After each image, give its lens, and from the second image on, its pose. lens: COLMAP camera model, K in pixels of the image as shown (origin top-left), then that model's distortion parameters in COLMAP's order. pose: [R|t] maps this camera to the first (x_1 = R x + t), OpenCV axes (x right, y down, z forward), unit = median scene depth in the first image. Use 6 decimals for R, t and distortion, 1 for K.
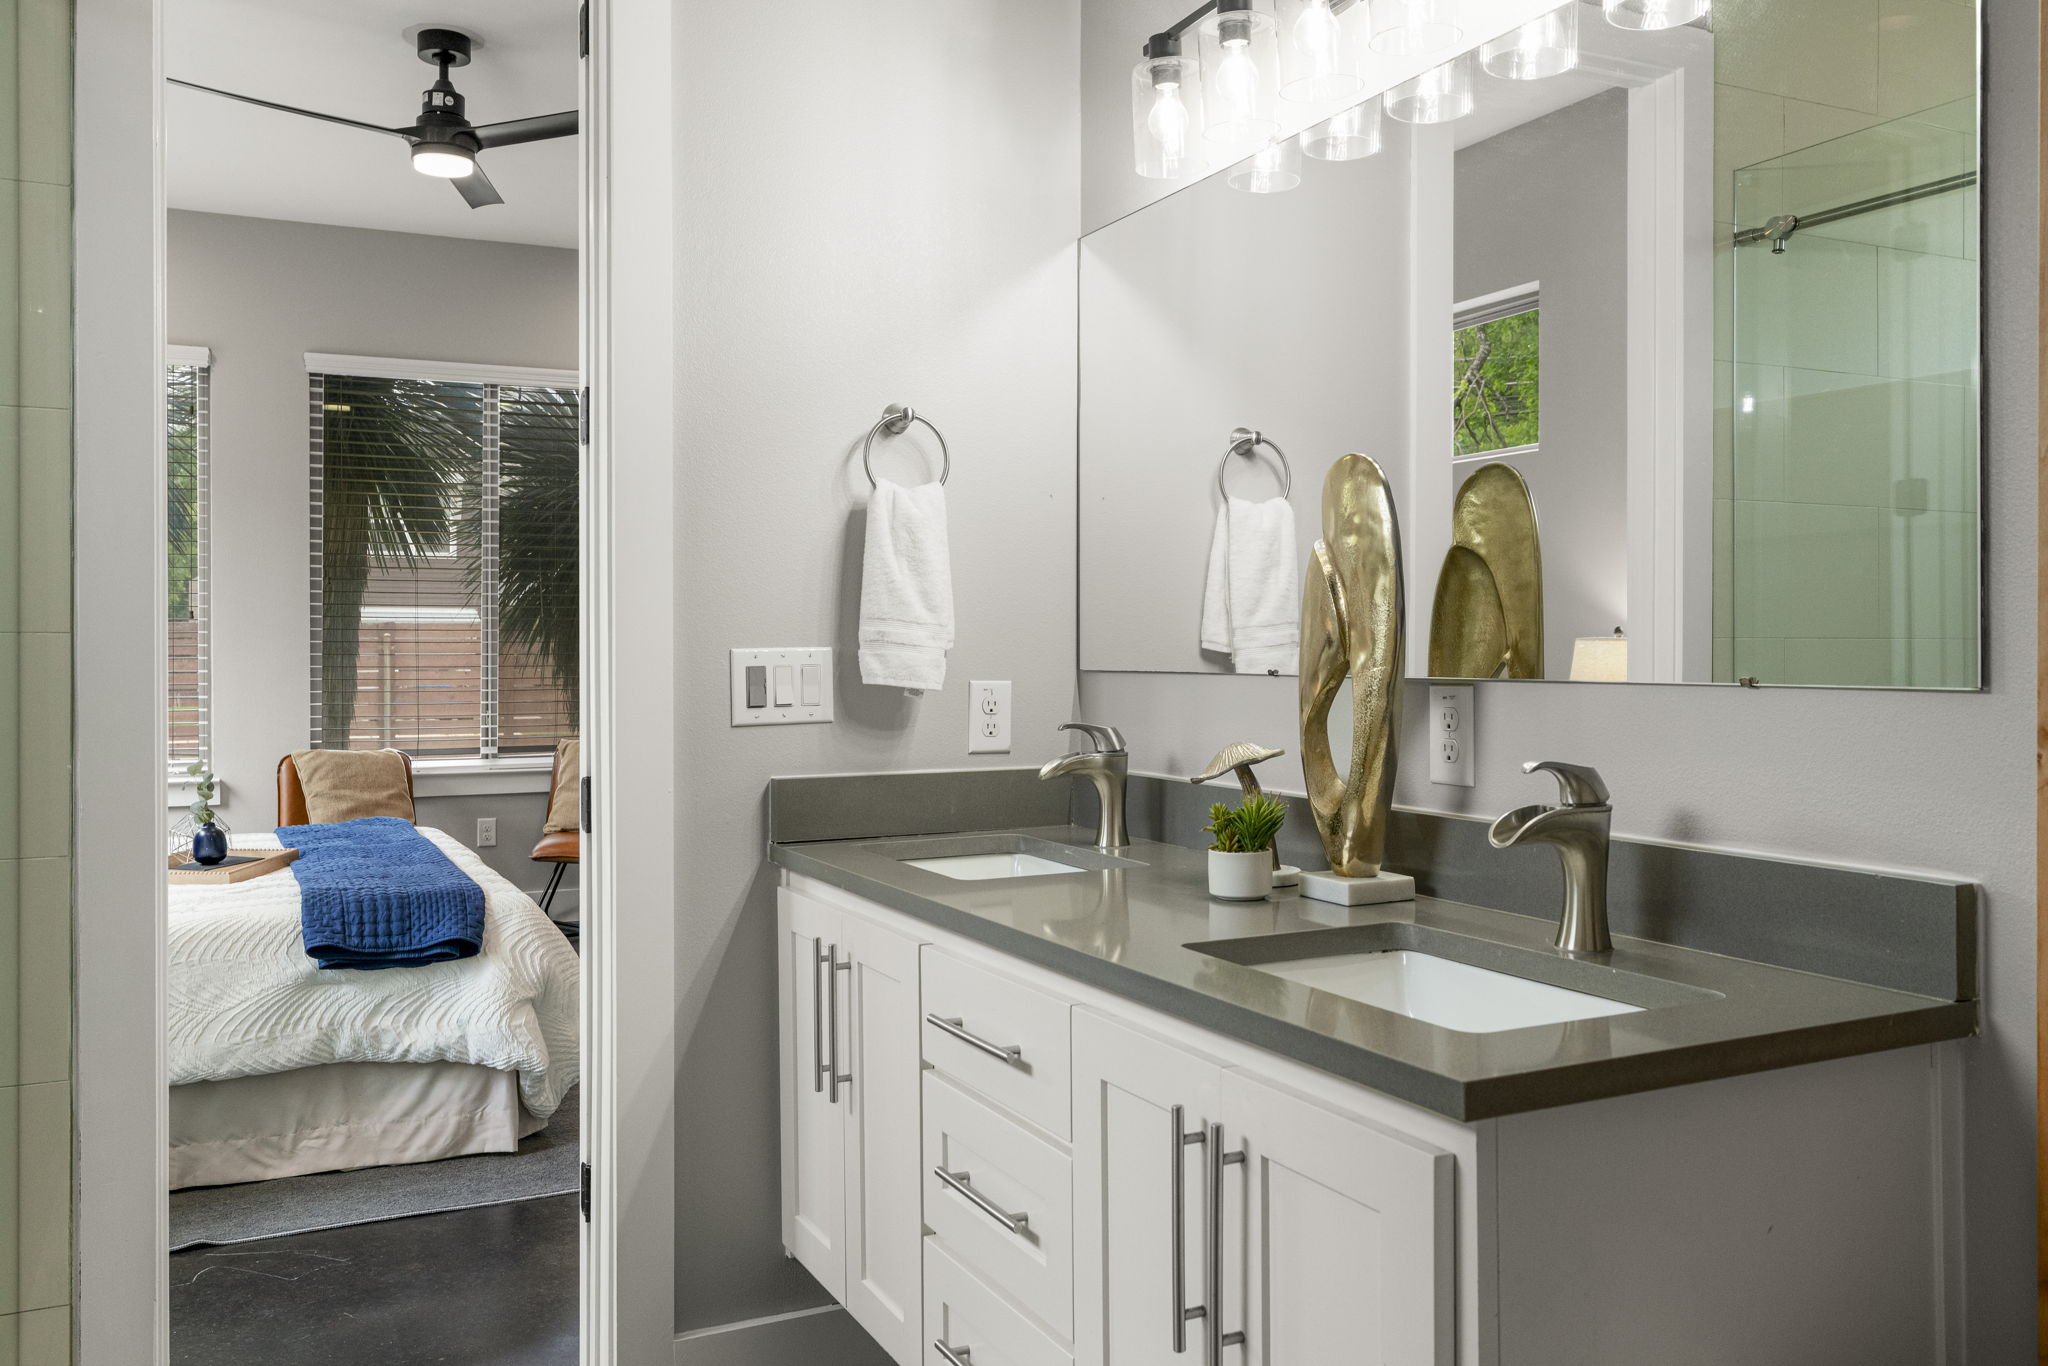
lens RADIAL K [[1628.5, 0, 1022.5], [0, 1628.5, 645.9], [0, 0, 1]] dist [0.001918, 0.001015]
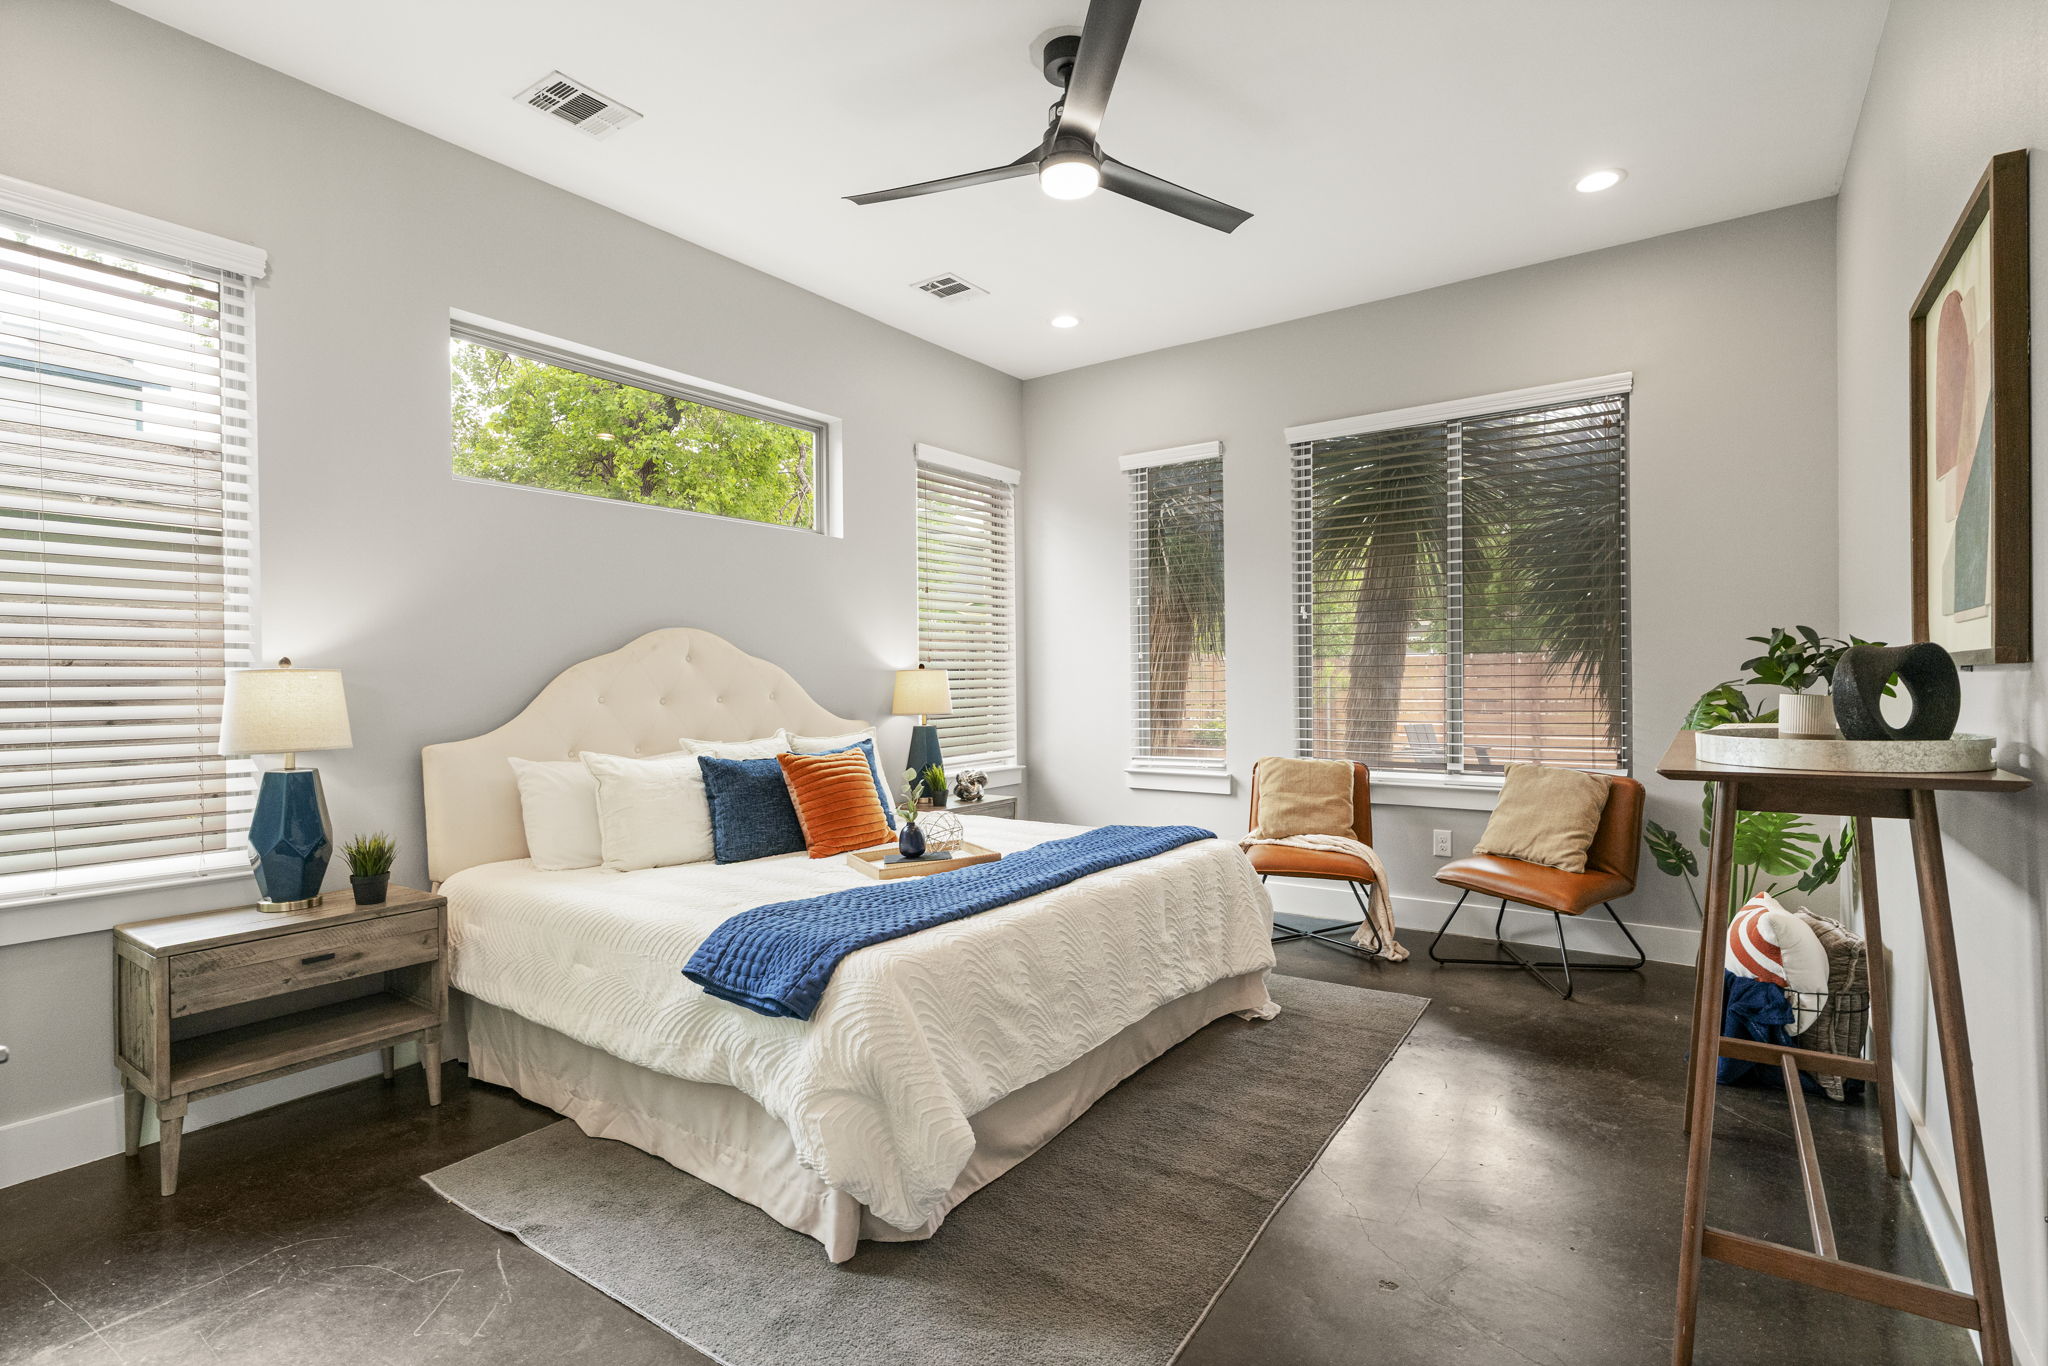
lens RADIAL K [[962.0, 0, 1021.3], [0, 962.0, 689.0], [0, 0, 1]] dist [0.028053, 0.000033]
pose [[0.465531, 0.009243, -0.884983, 0.150113], [0.009525, 0.999835, 0.015453, 0.001634], [0.884981, -0.015623, 0.465366, 0.702296]]
